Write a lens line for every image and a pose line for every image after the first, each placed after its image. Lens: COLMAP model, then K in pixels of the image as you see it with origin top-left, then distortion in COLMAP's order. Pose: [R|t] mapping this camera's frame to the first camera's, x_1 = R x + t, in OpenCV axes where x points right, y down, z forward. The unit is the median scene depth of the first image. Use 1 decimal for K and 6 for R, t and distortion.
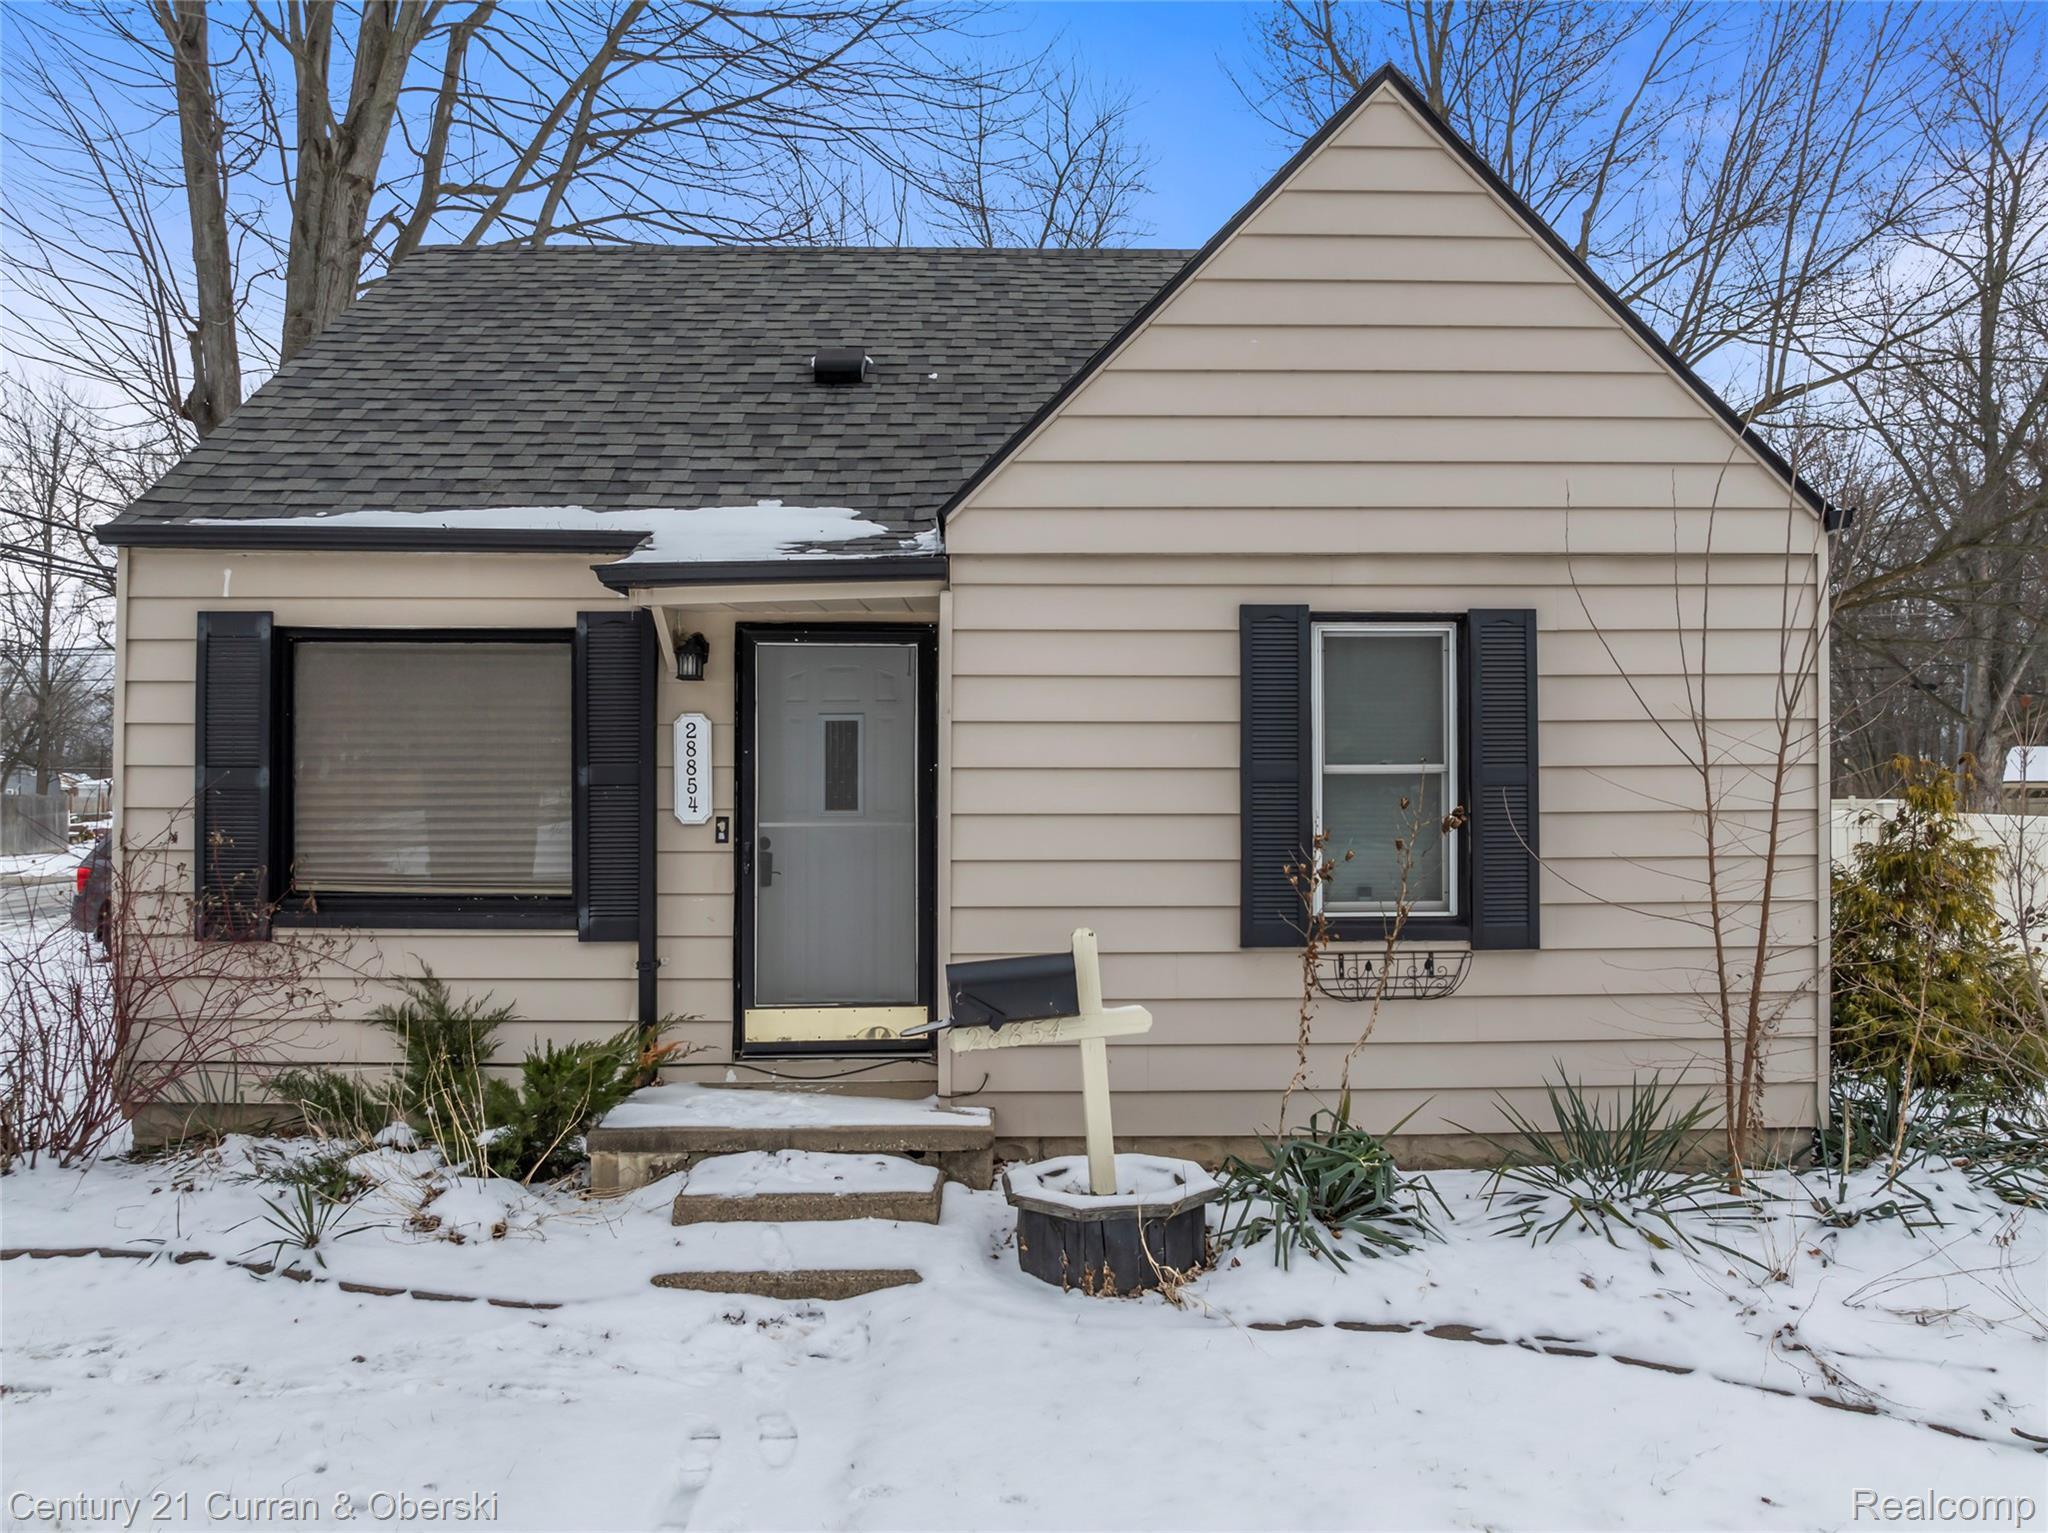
lens RADIAL K [[1440.3, 0, 1024.0], [0, 1440.3, 766.5], [0, 0, 1]] dist [-0.071183, 0.056224]
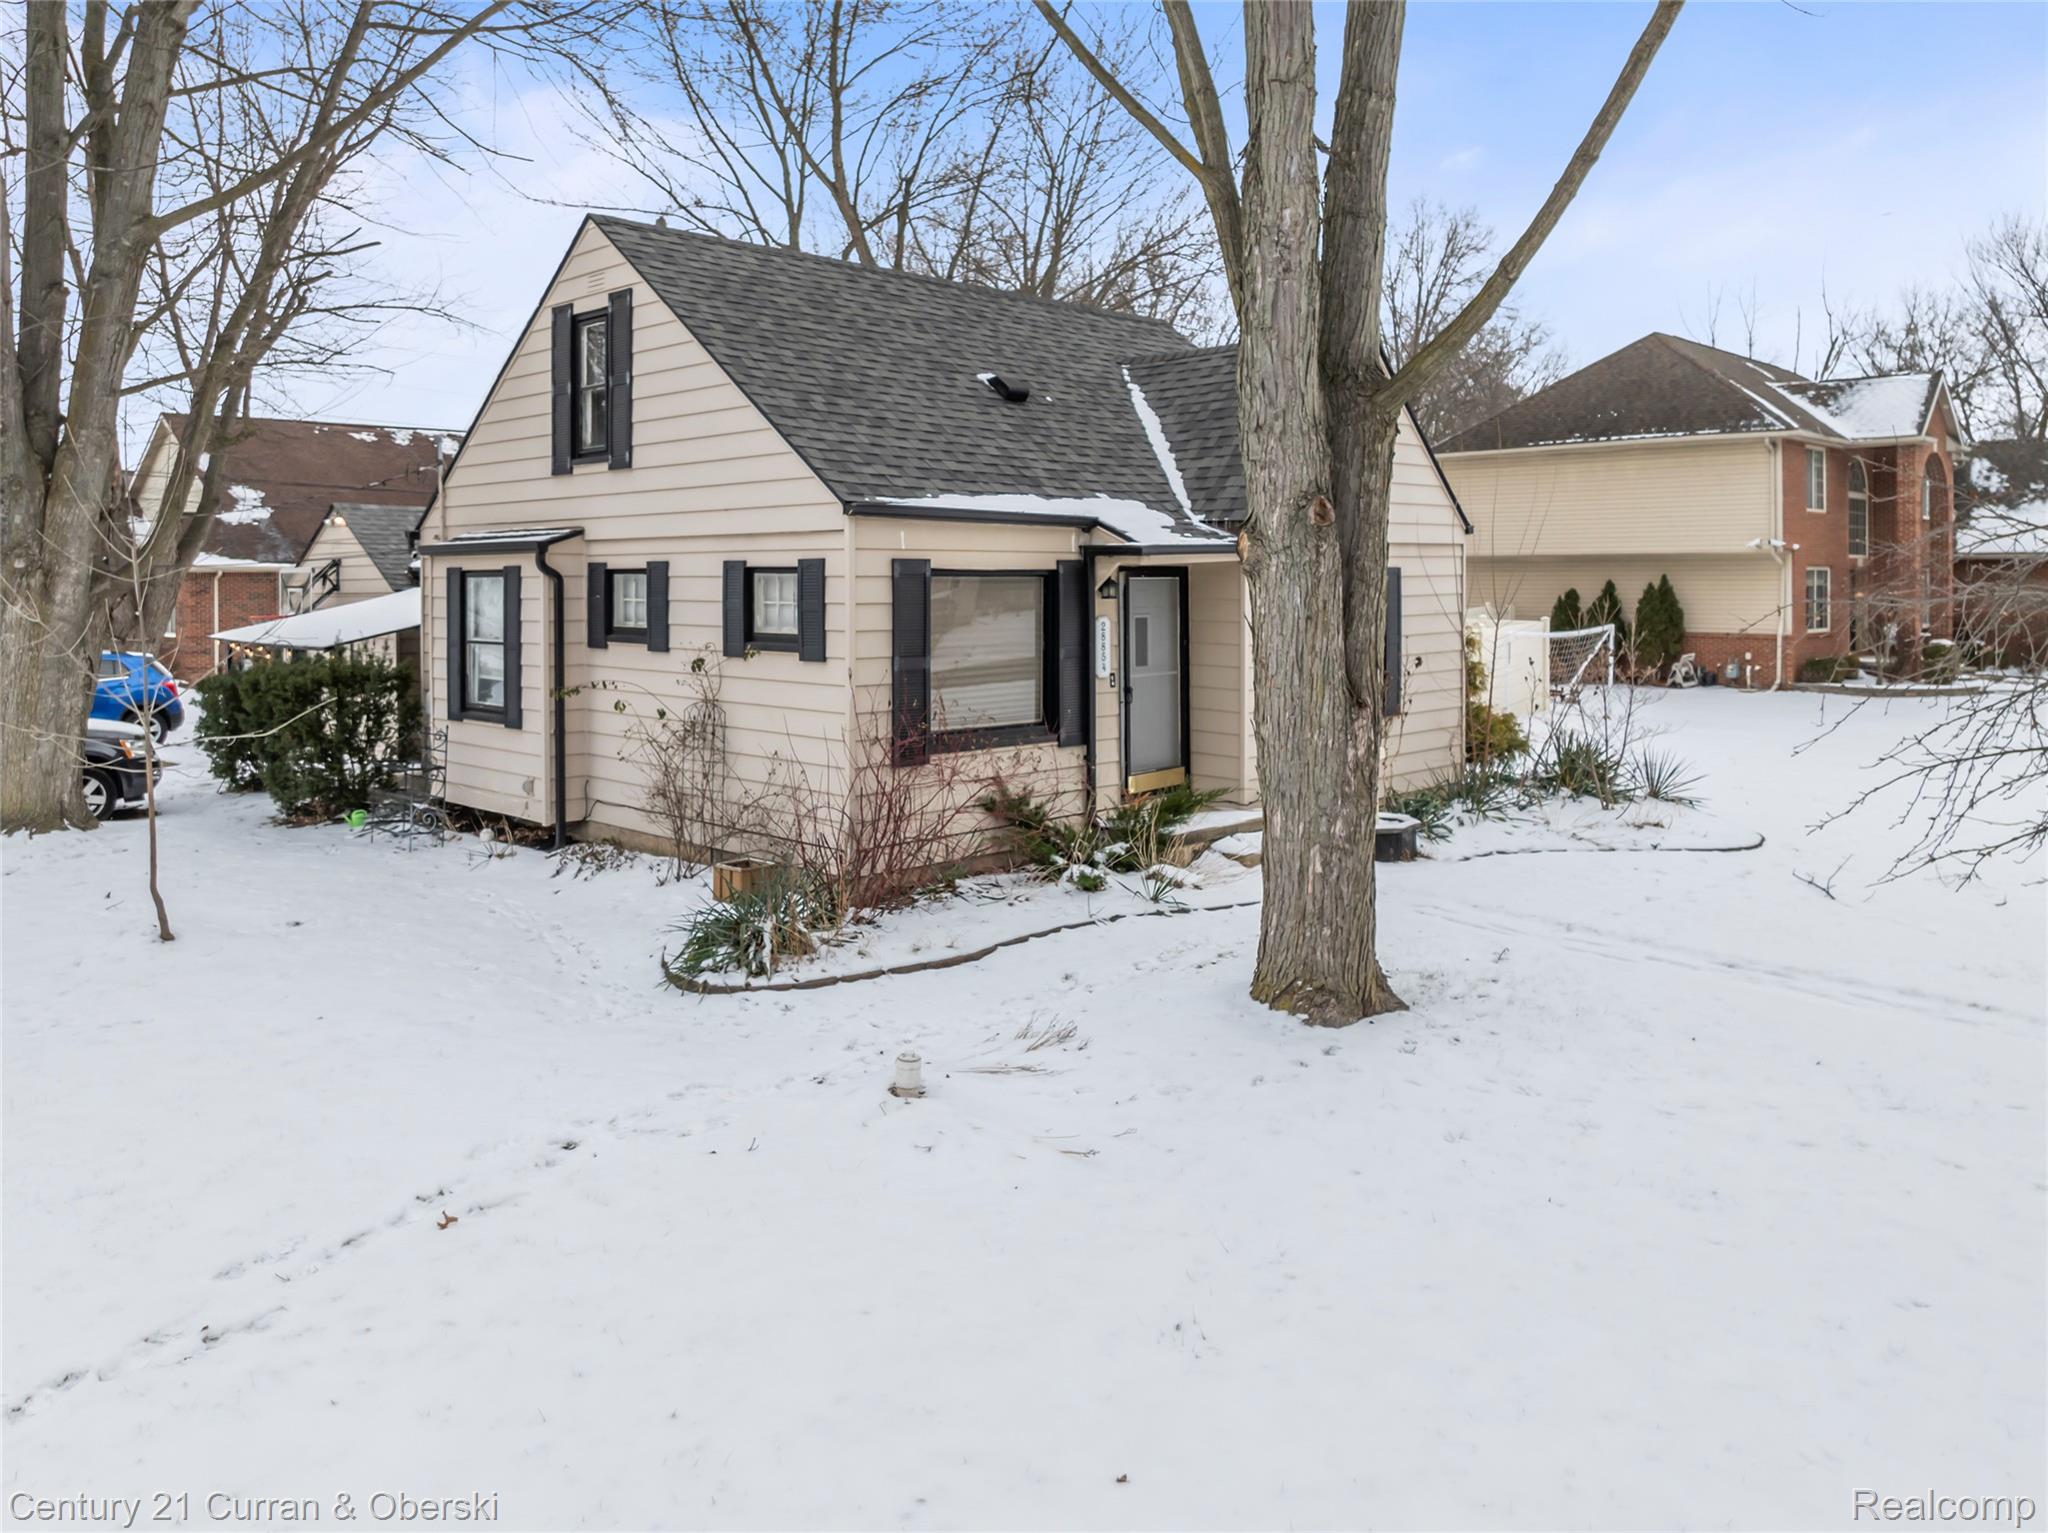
lens RADIAL K [[1444.1, 0, 1024.0], [0, 1444.1, 766.5], [0, 0, 1]] dist [-0.034111, -0.007168]
pose [[0.726286, -0.086348, 0.681948, -1.570061], [0.029299, 0.995066, 0.094791, -0.025865], [-0.686768, -0.048865, 0.725233, -0.261831]]
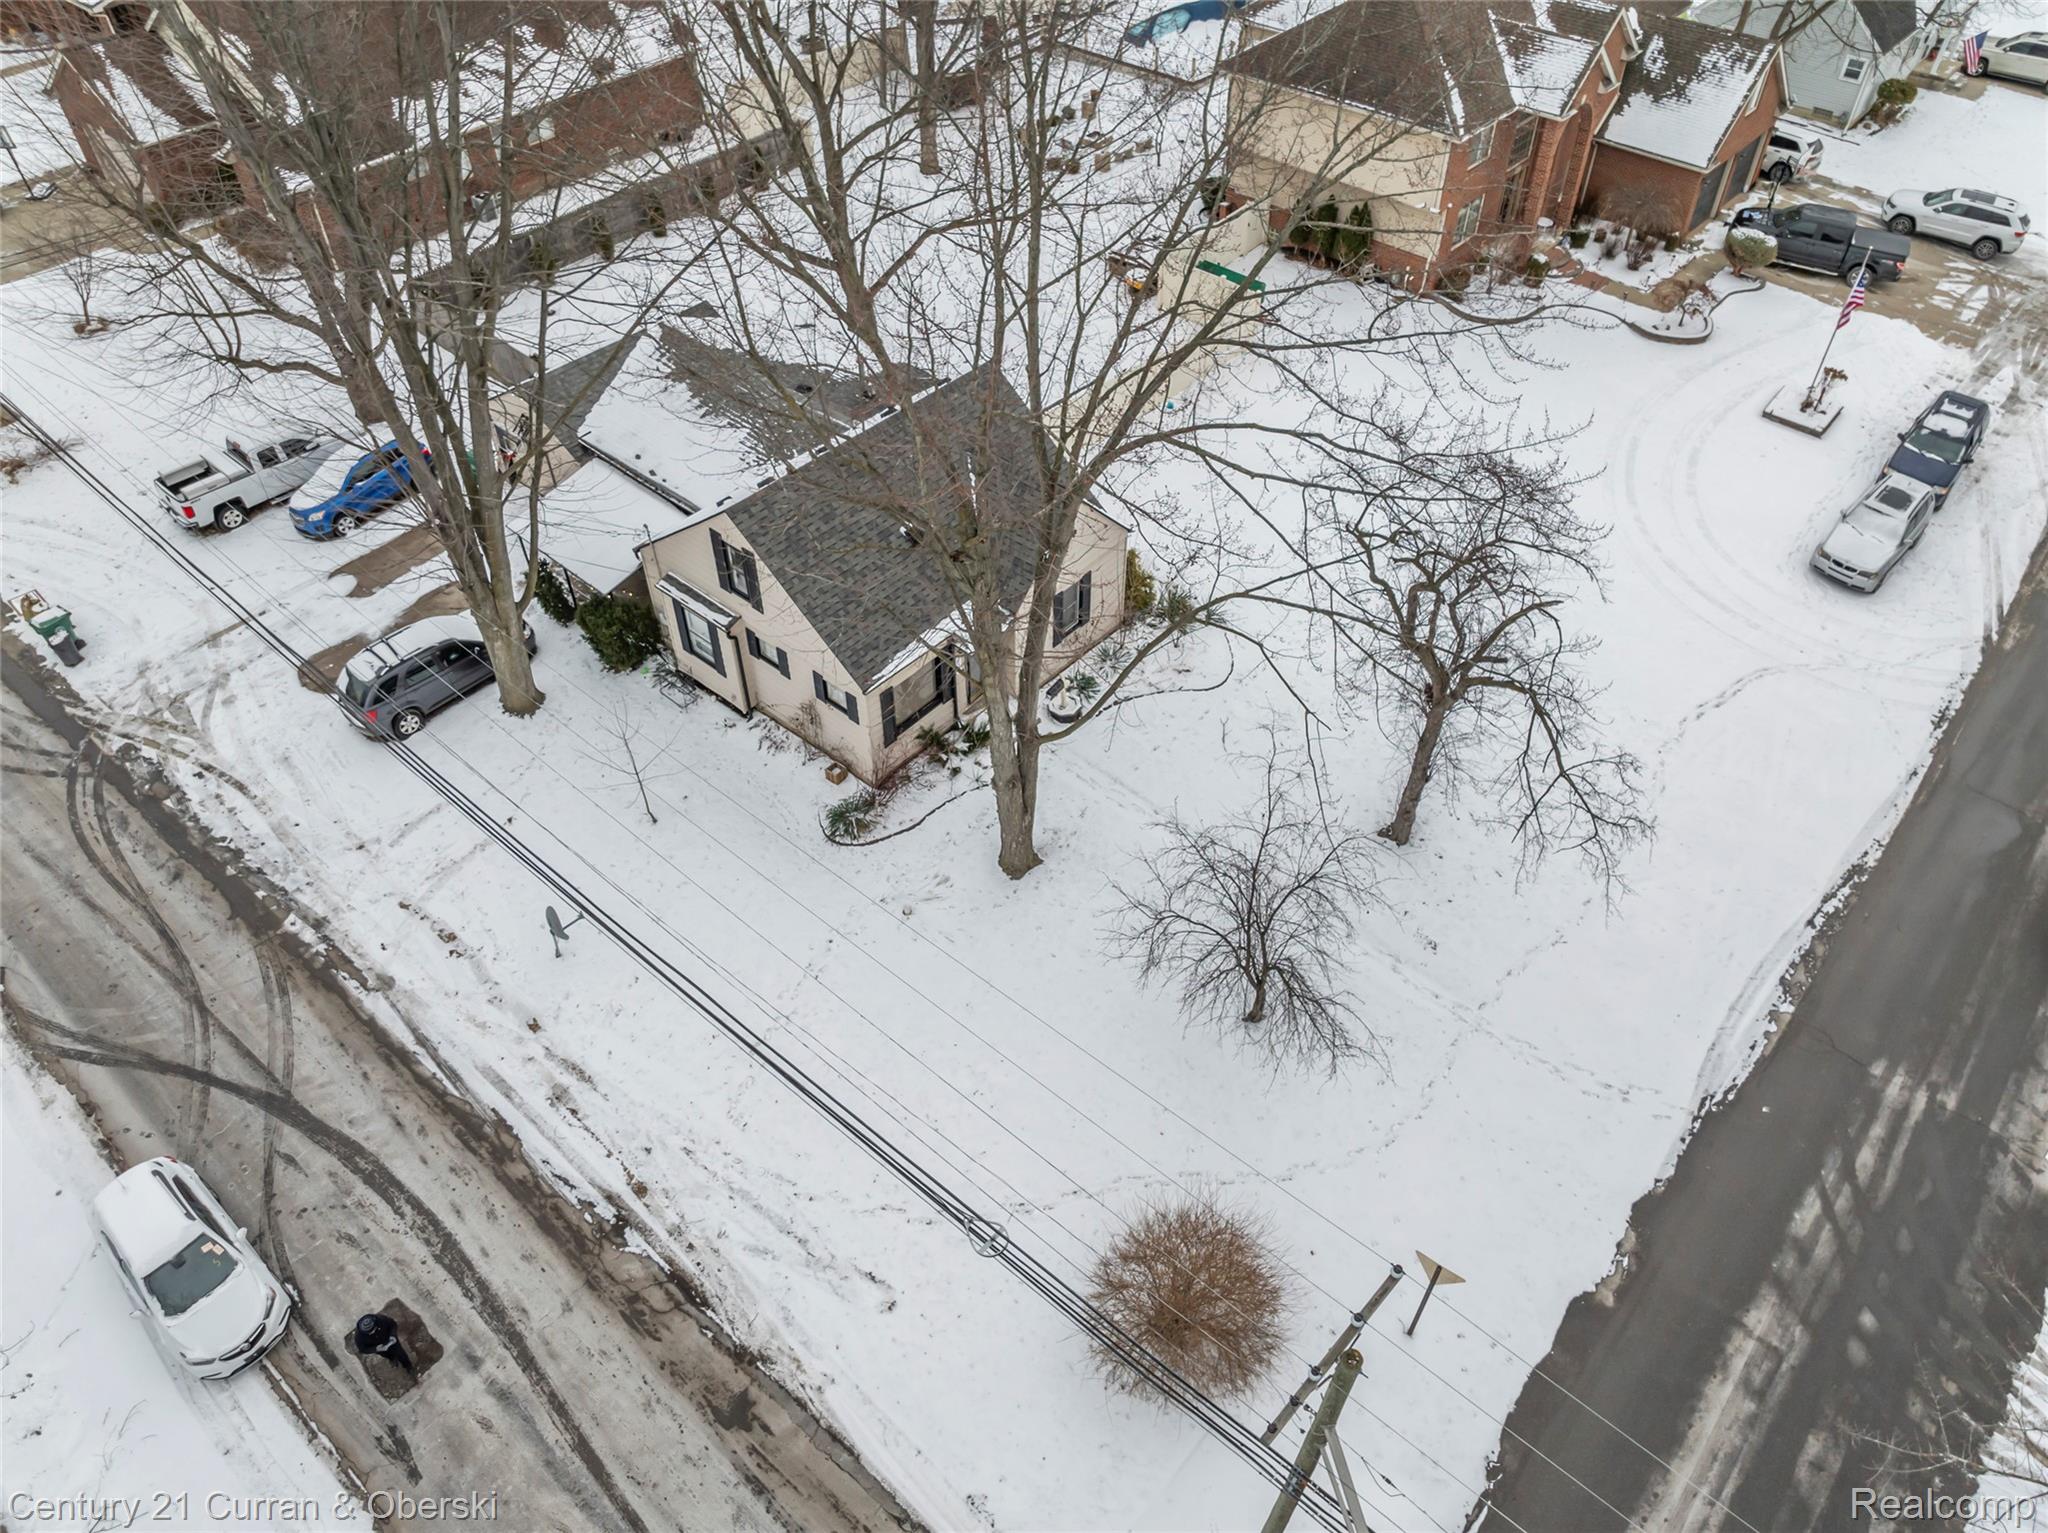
lens RADIAL K [[1440.3, 0, 1024.0], [0, 1440.3, 766.5], [0, 0, 1]] dist [-0.071183, 0.056224]
pose [[0.681243, -0.535506, 0.499140, -2.636029], [0.006671, 0.686345, 0.727245, -3.216720], [-0.732027, -0.492101, 0.471140, -1.548501]]
